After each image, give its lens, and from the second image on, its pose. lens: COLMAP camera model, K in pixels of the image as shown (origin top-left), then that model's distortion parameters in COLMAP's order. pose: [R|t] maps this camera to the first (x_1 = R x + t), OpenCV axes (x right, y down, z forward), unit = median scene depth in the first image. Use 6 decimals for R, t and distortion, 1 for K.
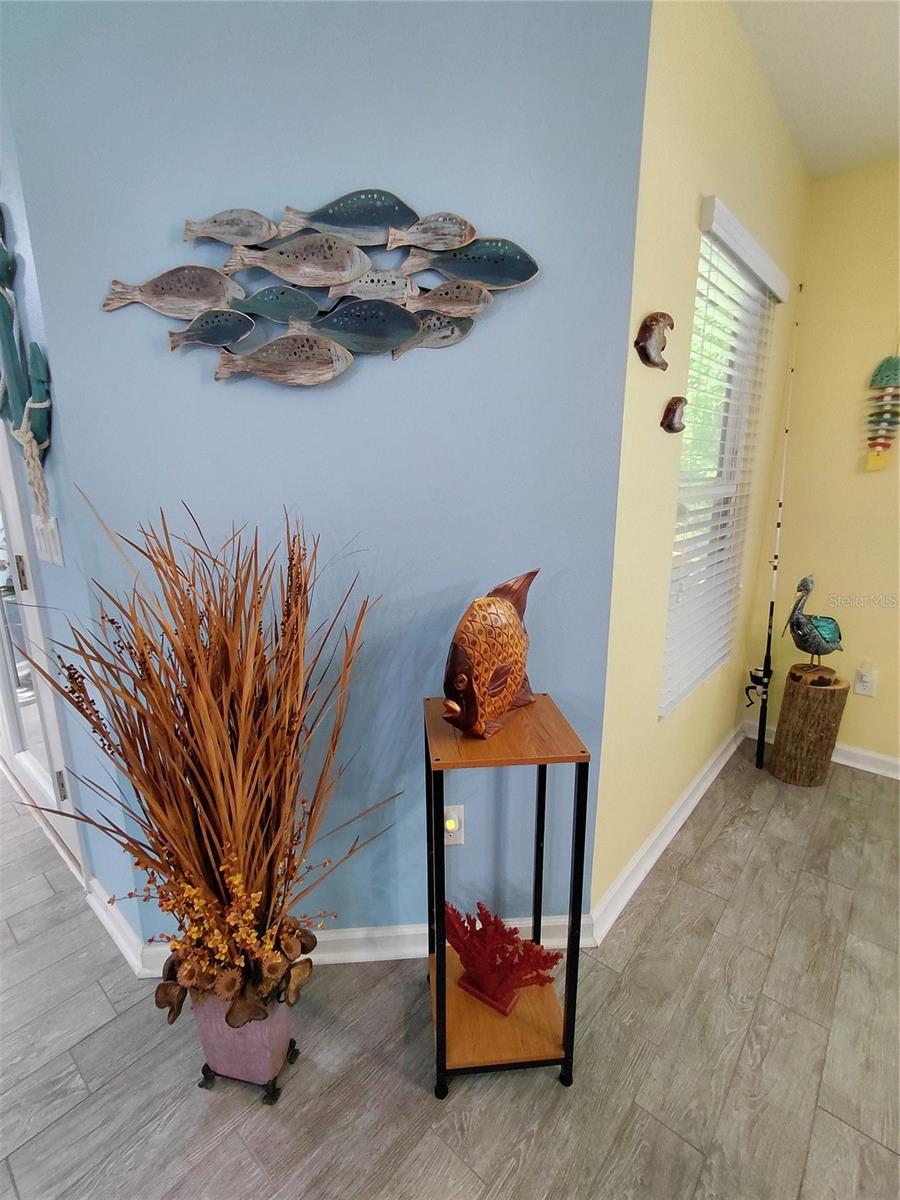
lens RADIAL K [[556.8, 0, 450.5], [0, 556.8, 602.6], [0, 0, 1]] dist [-0.001410, 0.001047]
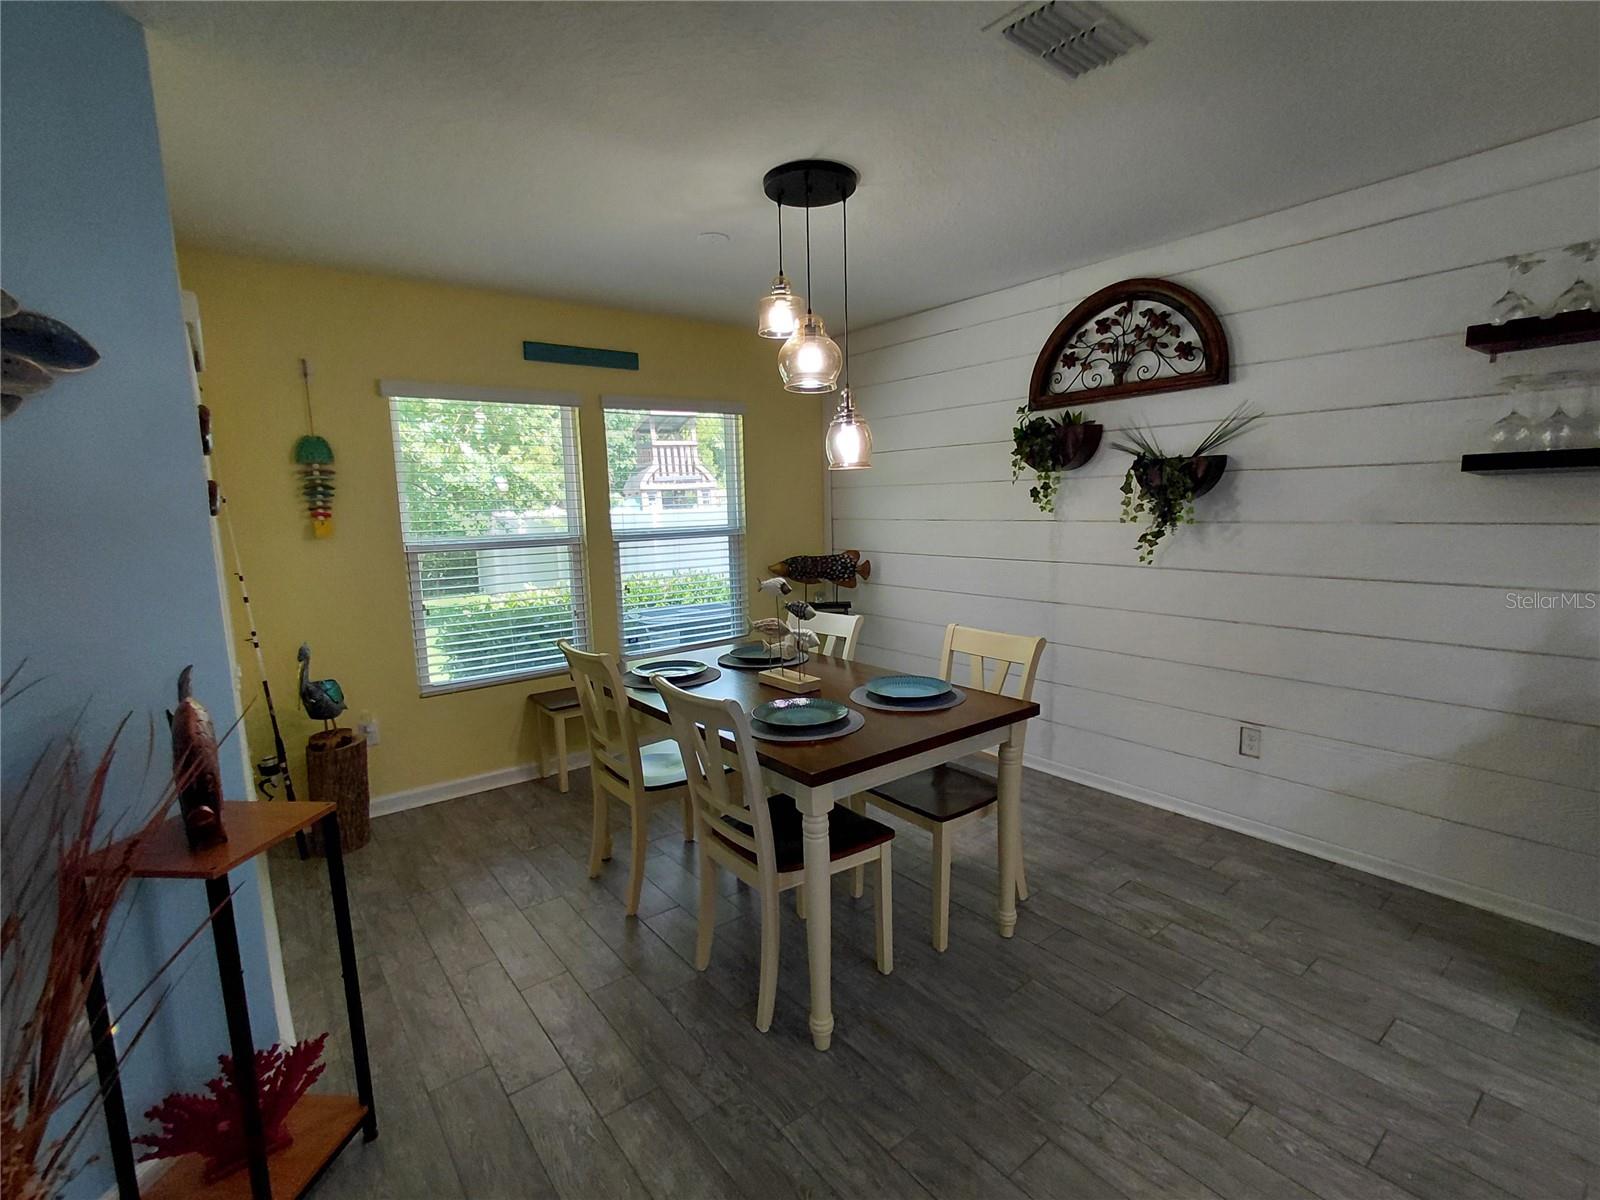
lens RADIAL K [[742.4, 0, 792.6], [0, 742.4, 600.2], [0, 0, 1]] dist [-0.001410, 0.001047]
pose [[0.207877, -0.130508, 0.969409, -0.445094], [0.255431, 0.963914, 0.074995, 0.000457], [-0.944215, 0.232028, 0.233712, -0.153763]]
